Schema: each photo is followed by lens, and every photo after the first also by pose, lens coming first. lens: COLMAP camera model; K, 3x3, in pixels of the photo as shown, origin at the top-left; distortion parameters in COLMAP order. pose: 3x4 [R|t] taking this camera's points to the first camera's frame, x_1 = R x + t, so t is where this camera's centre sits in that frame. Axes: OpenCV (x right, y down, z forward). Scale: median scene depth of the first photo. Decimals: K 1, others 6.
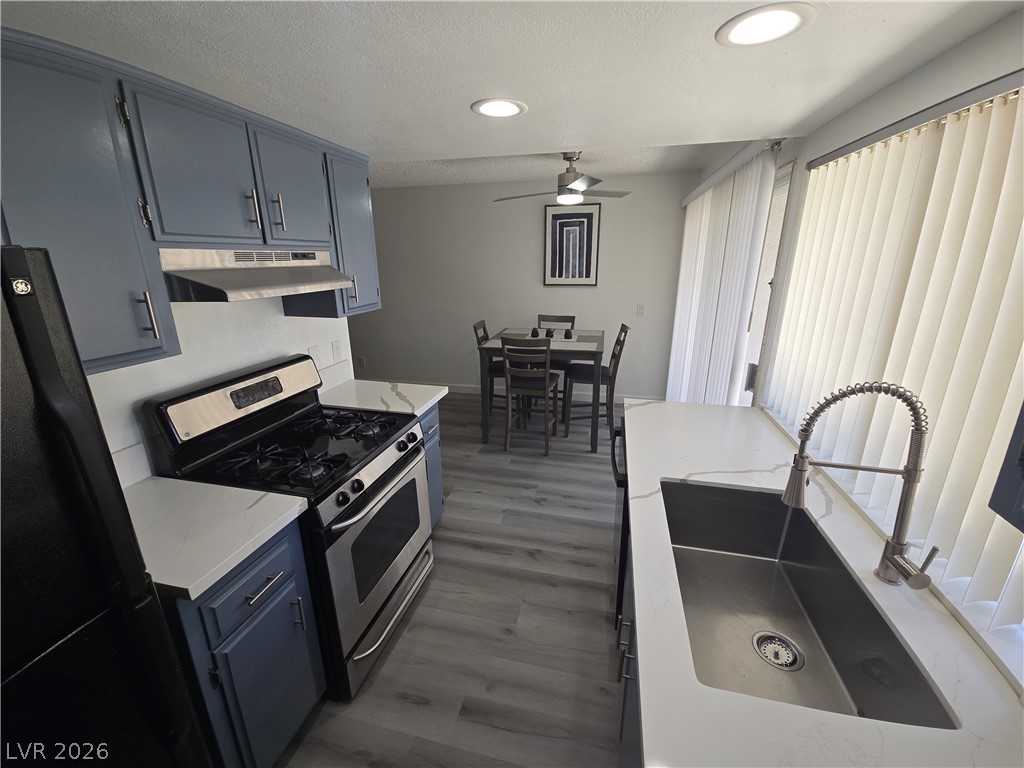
lens RADIAL K [[418.1, 0, 508.1], [0, 418.1, 381.4], [0, 0, 1]] dist [0.016704, -0.008503]
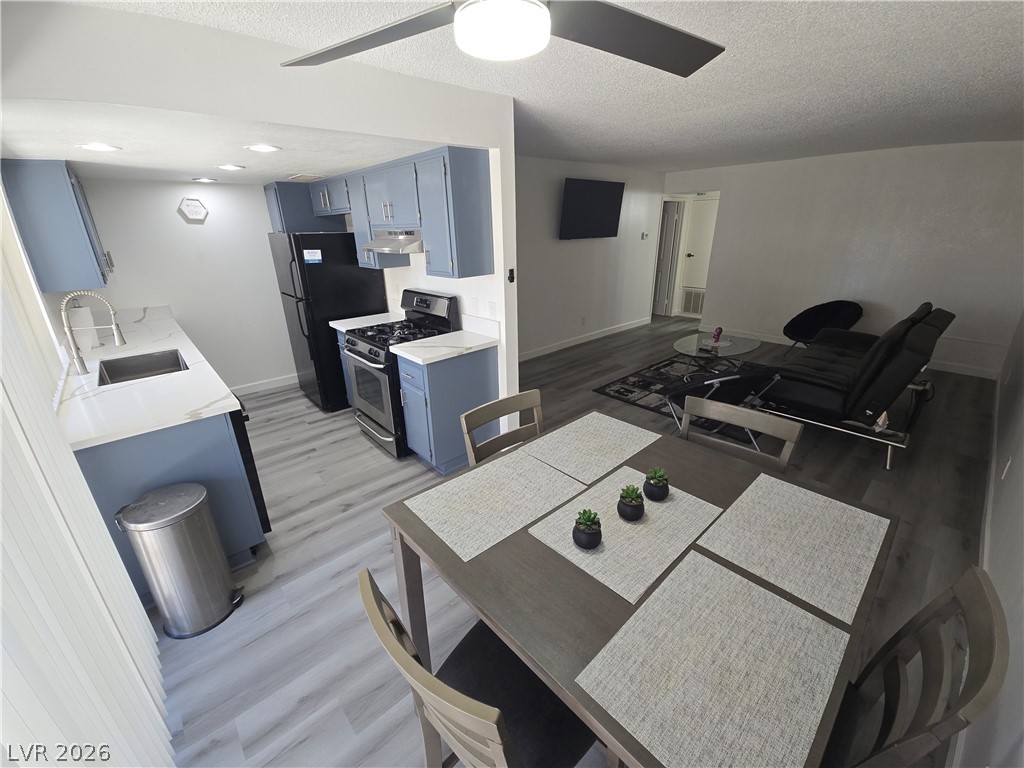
lens RADIAL K [[418.1, 0, 508.1], [0, 418.1, 381.4], [0, 0, 1]] dist [0.016704, -0.008503]
pose [[-0.560397, 0.311298, -0.767495, 0.662049], [-0.211228, 0.842312, 0.495876, -0.597528], [0.800836, 0.440004, -0.406274, 1.895726]]
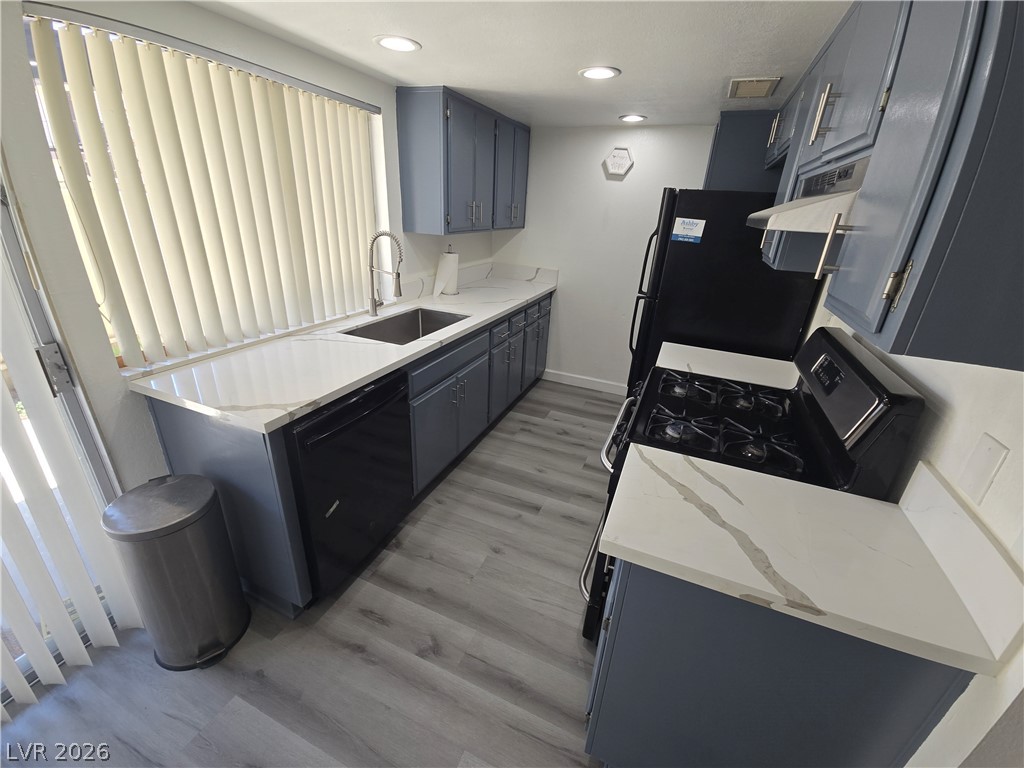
lens RADIAL K [[418.1, 0, 508.1], [0, 418.1, 381.4], [0, 0, 1]] dist [0.016704, -0.008503]
pose [[-0.985974, -0.096195, 0.136390, -0.119169], [0.011976, 0.774311, 0.632692, -0.366598], [-0.166470, 0.625451, -0.762299, 1.392950]]
